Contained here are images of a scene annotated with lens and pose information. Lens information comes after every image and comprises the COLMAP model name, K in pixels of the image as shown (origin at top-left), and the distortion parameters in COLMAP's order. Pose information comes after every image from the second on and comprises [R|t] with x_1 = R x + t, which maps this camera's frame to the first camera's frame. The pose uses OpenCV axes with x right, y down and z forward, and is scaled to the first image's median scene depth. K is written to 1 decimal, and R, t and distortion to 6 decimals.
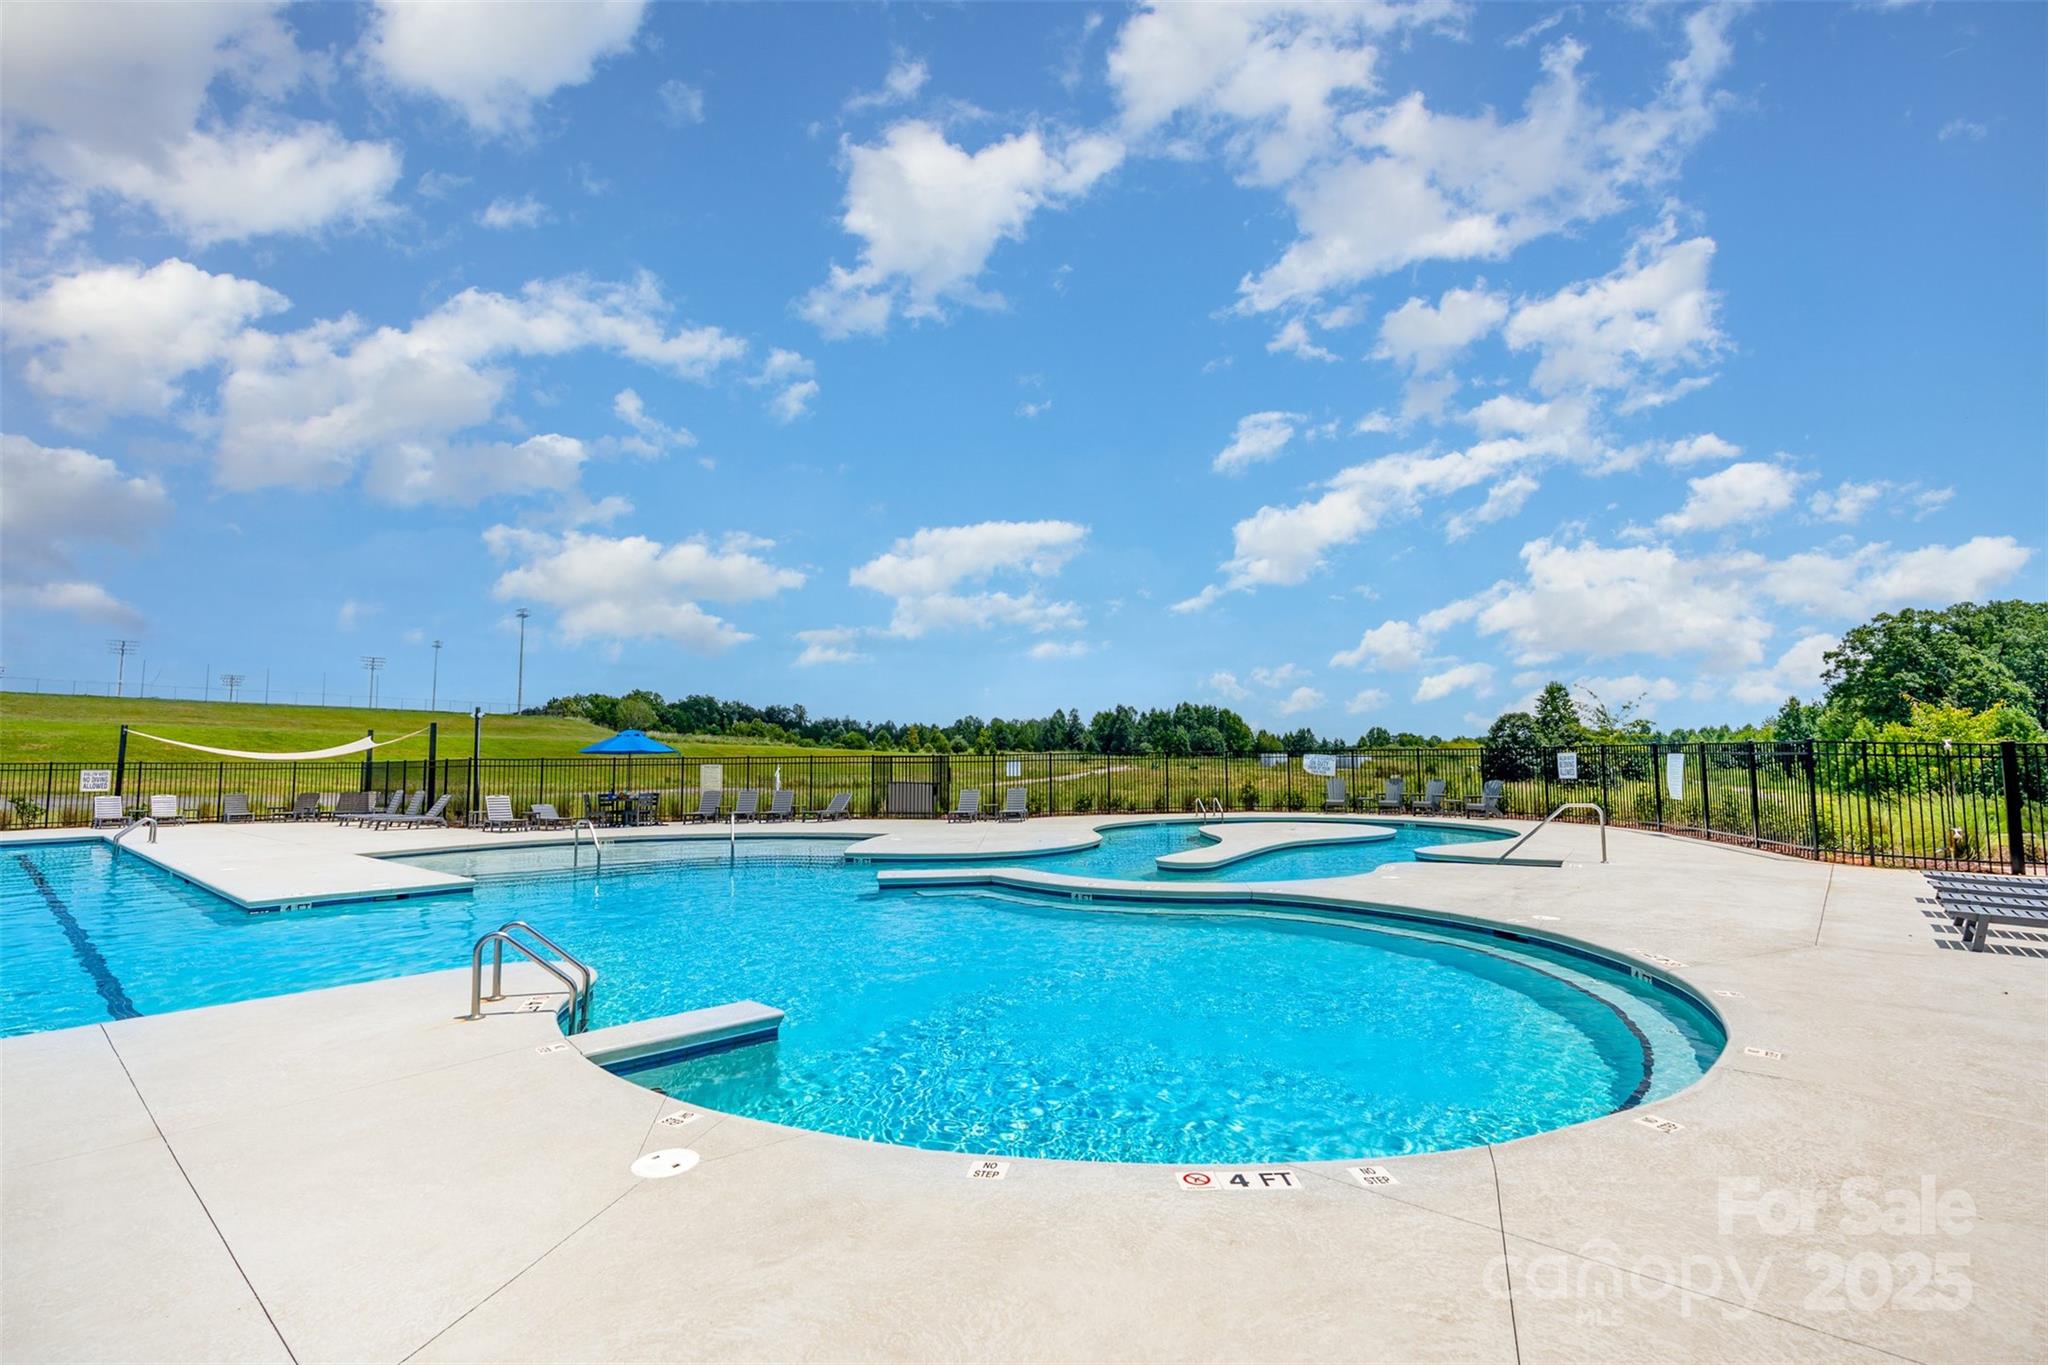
lens RADIAL K [[935.0, 0, 1013.1], [0, 935.0, 683.3], [0, 0, 1]] dist [-0.001407, 0.000539]
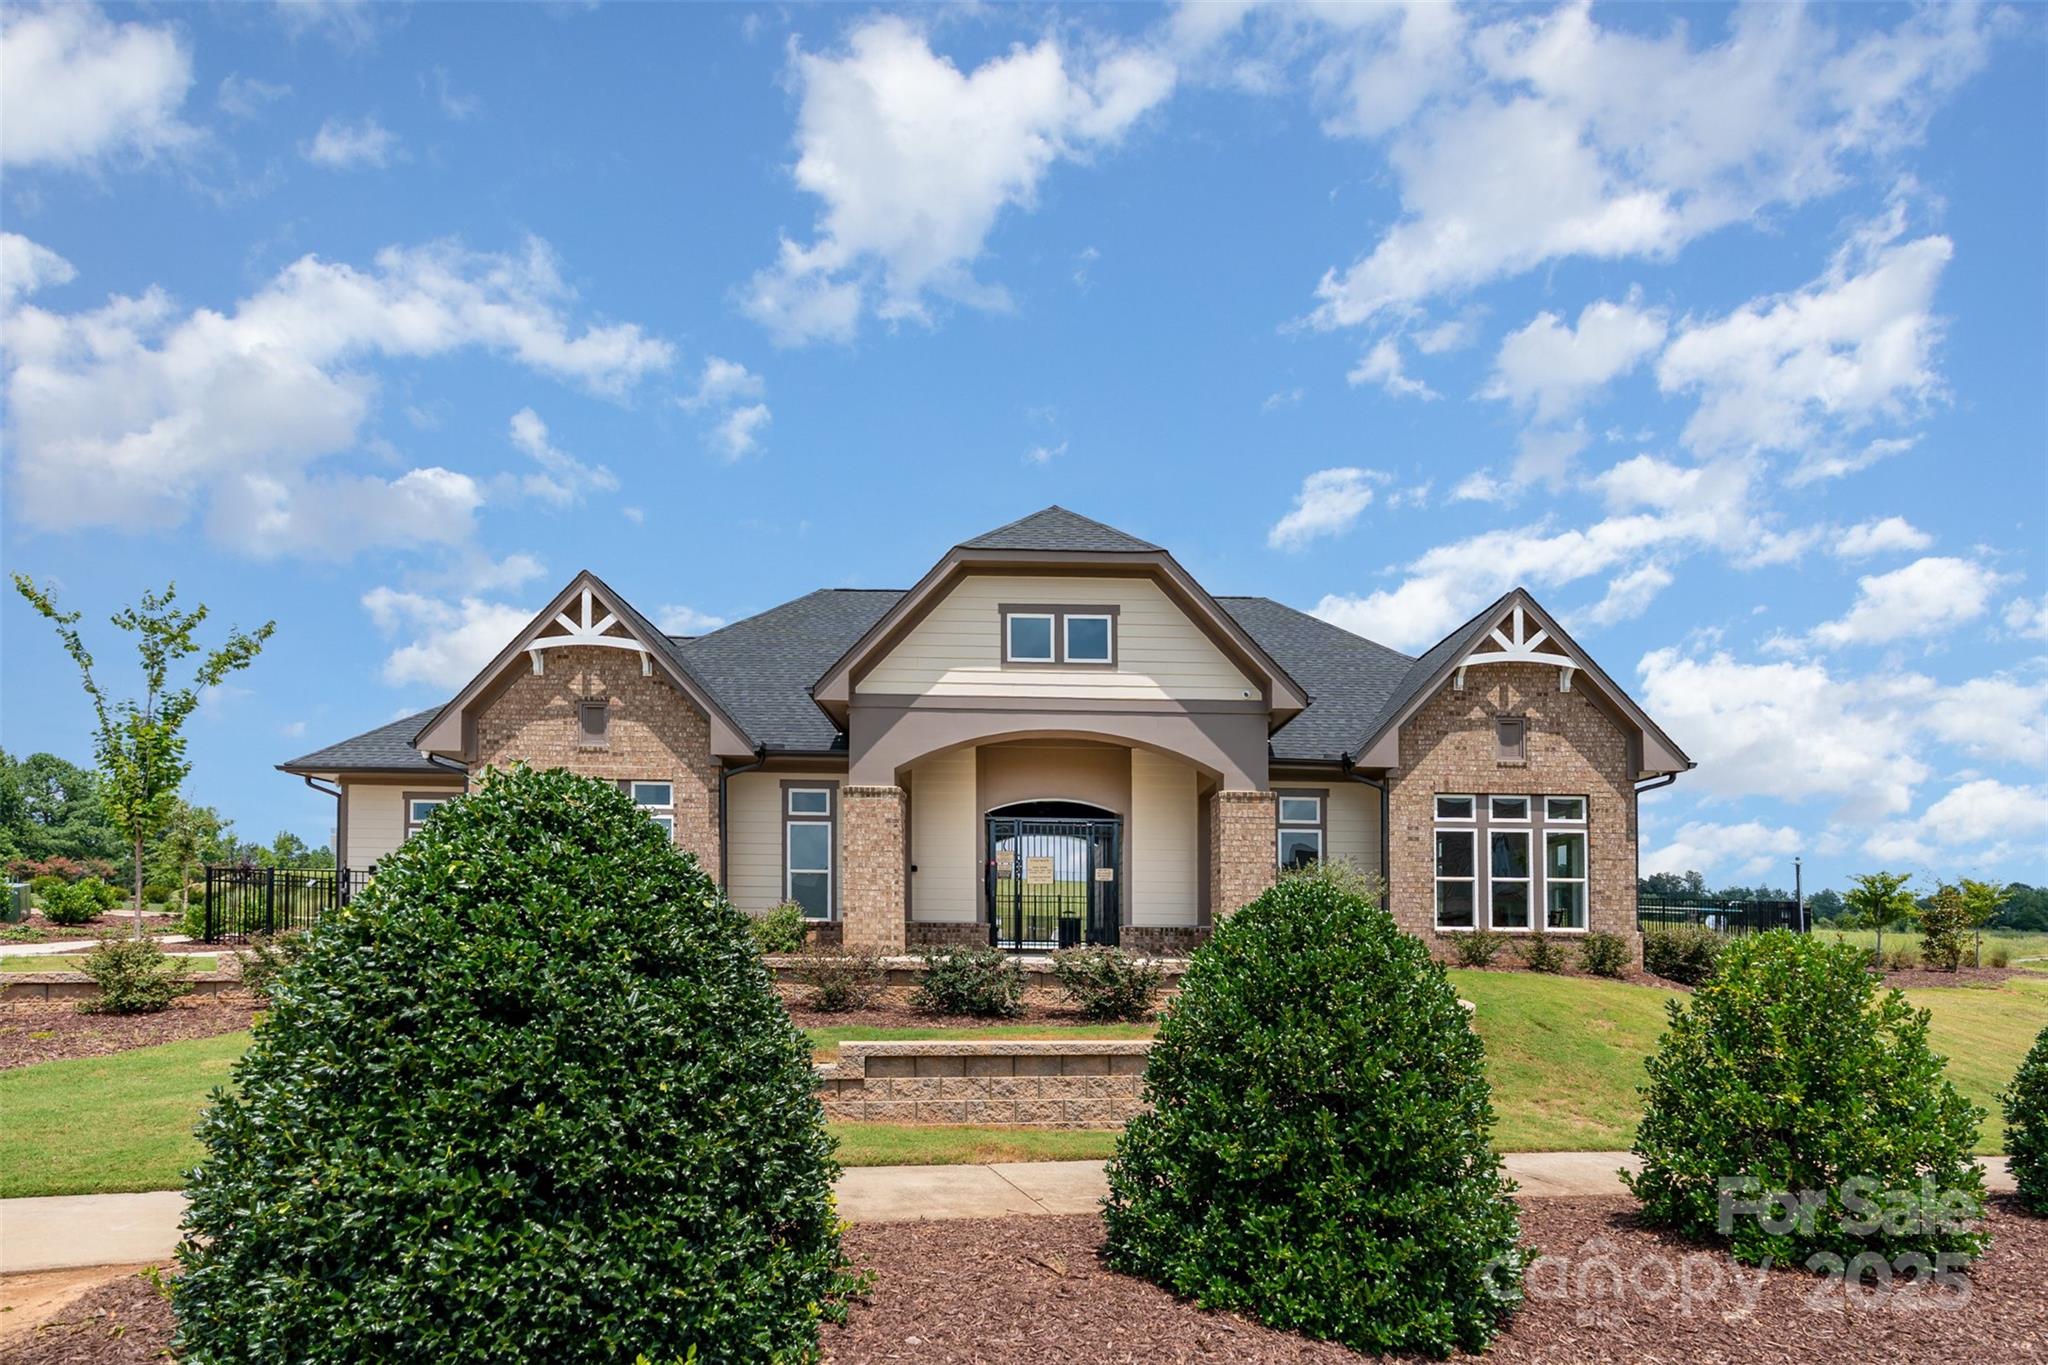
lens RADIAL K [[935.0, 0, 1013.1], [0, 935.0, 683.3], [0, 0, 1]] dist [-0.001407, 0.000539]
pose [[0.999411, 0.030780, -0.015168, 0.014745], [-0.032555, 0.990238, -0.135530, 0.005811], [0.010848, 0.135944, 0.990657, 0.278468]]
